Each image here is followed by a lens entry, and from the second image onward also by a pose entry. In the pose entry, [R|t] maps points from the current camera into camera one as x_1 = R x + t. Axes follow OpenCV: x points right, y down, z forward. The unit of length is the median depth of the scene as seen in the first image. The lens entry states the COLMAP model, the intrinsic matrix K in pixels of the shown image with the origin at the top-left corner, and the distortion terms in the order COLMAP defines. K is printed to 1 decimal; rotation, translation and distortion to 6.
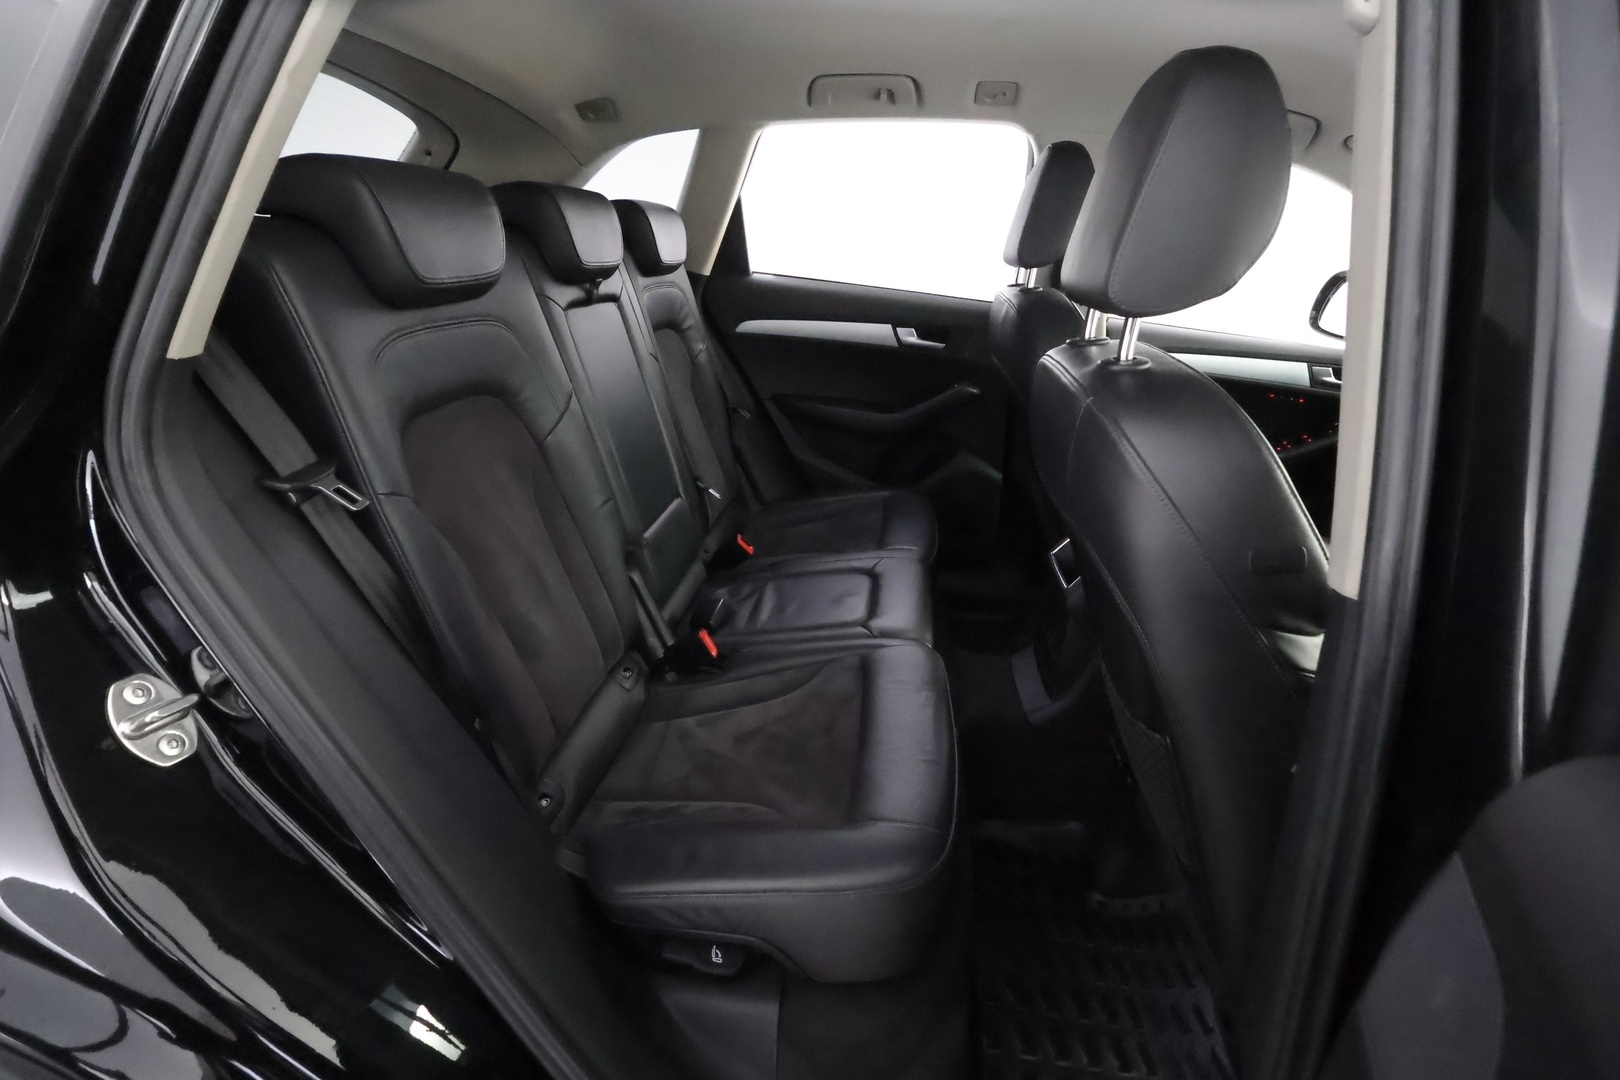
lens RADIAL K [[752.2, 0, 813.7], [0, 752.2, 545.6], [0, 0, 1]] dist [0.001407, 0.000458]
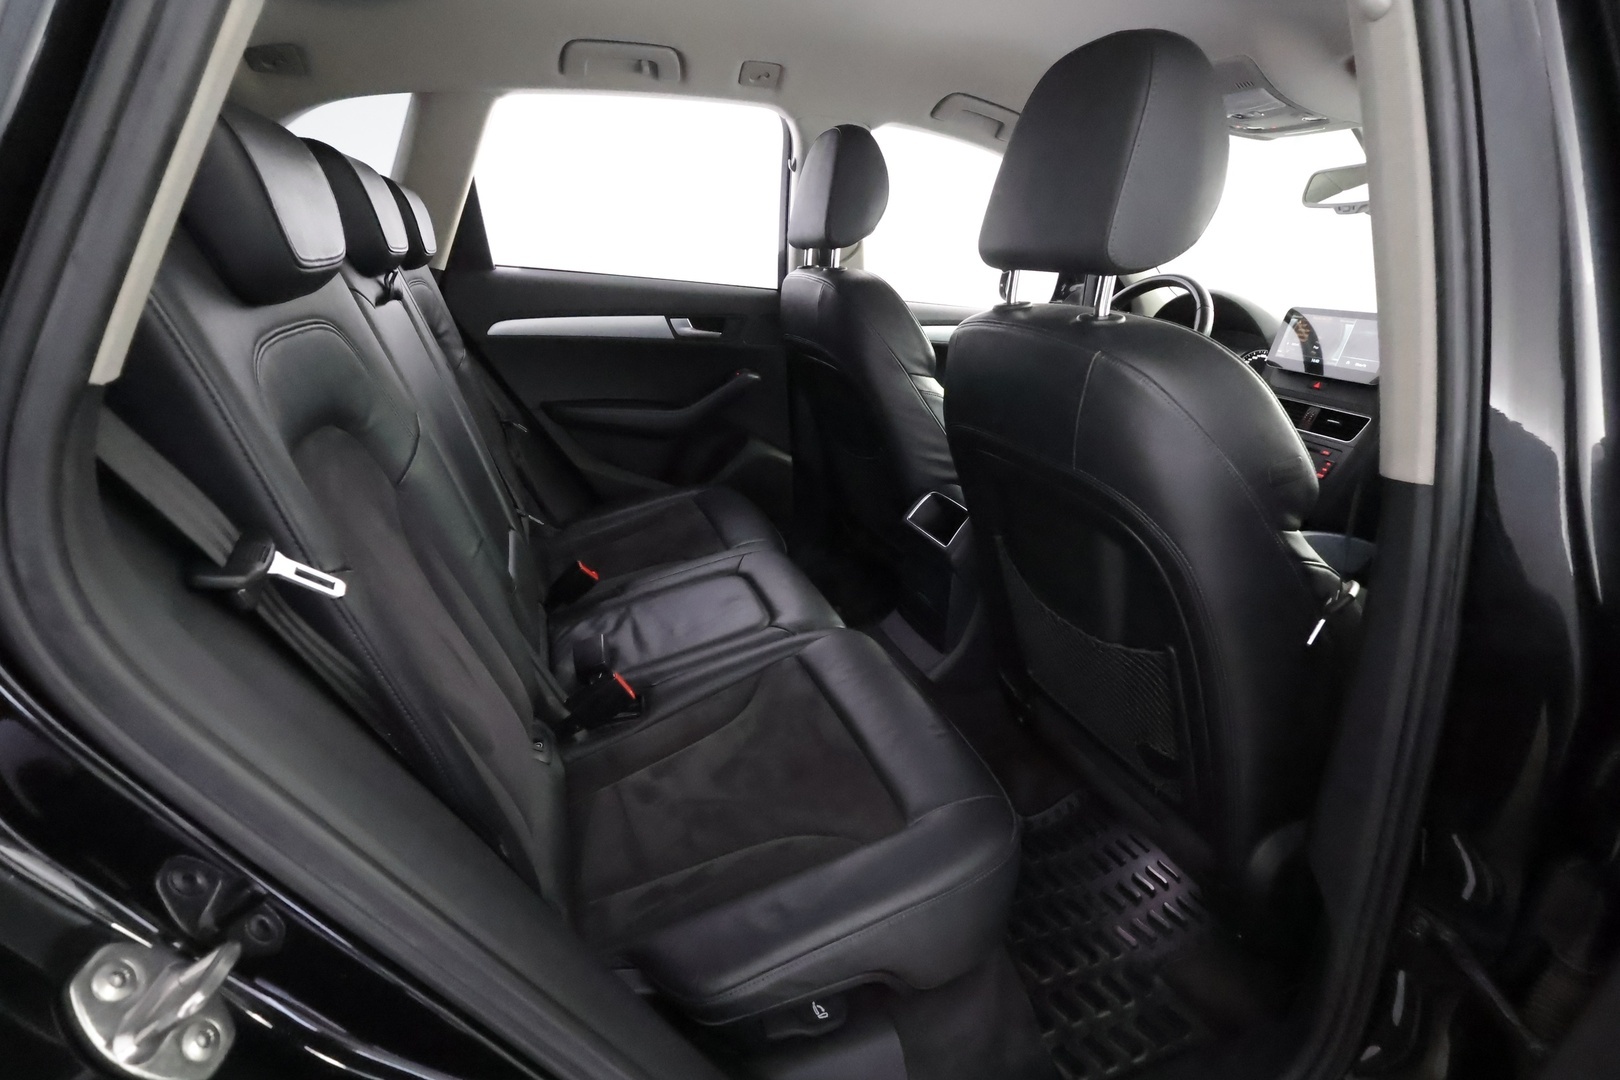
lens RADIAL K [[752.2, 0, 813.7], [0, 752.2, 545.6], [0, 0, 1]] dist [0.001407, 0.000458]
pose [[0.892867, -0.182677, 0.411603, -0.211894], [0.181868, 0.982446, 0.041510, -0.018787], [-0.411961, 0.037794, 0.910417, 0.089693]]
